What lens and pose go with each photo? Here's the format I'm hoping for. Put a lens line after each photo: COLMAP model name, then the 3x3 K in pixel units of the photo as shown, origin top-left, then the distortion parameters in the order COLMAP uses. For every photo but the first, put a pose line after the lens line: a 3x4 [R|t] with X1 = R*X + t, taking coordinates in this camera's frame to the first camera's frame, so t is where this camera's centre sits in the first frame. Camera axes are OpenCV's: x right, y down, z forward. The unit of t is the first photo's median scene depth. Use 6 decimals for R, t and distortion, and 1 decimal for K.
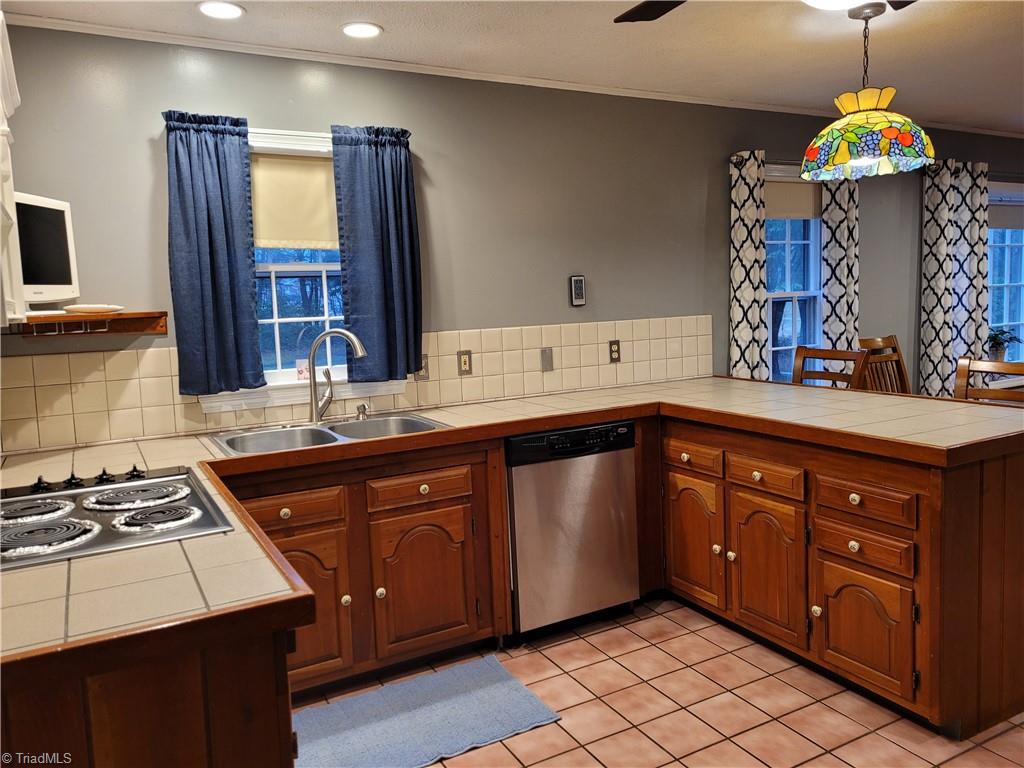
lens RADIAL K [[767.6, 0, 509.5], [0, 767.6, 380.2], [0, 0, 1]] dist [0.057052, -0.033935]
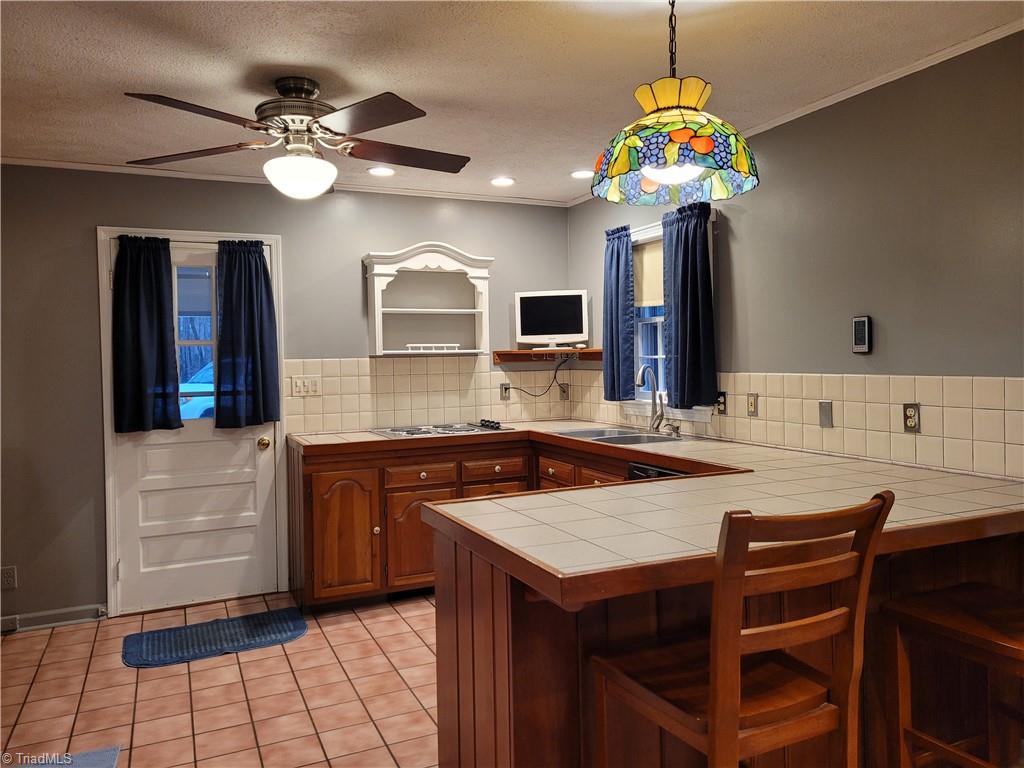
lens RADIAL K [[767.6, 0, 512.6], [0, 767.6, 384.0], [0, 0, 1]] dist [0.057052, -0.033935]
pose [[-0.081327, 0.081157, -0.993378, 1.024438], [-0.078191, 0.993088, 0.087534, -0.118775], [0.993616, 0.084792, -0.074419, 0.771712]]
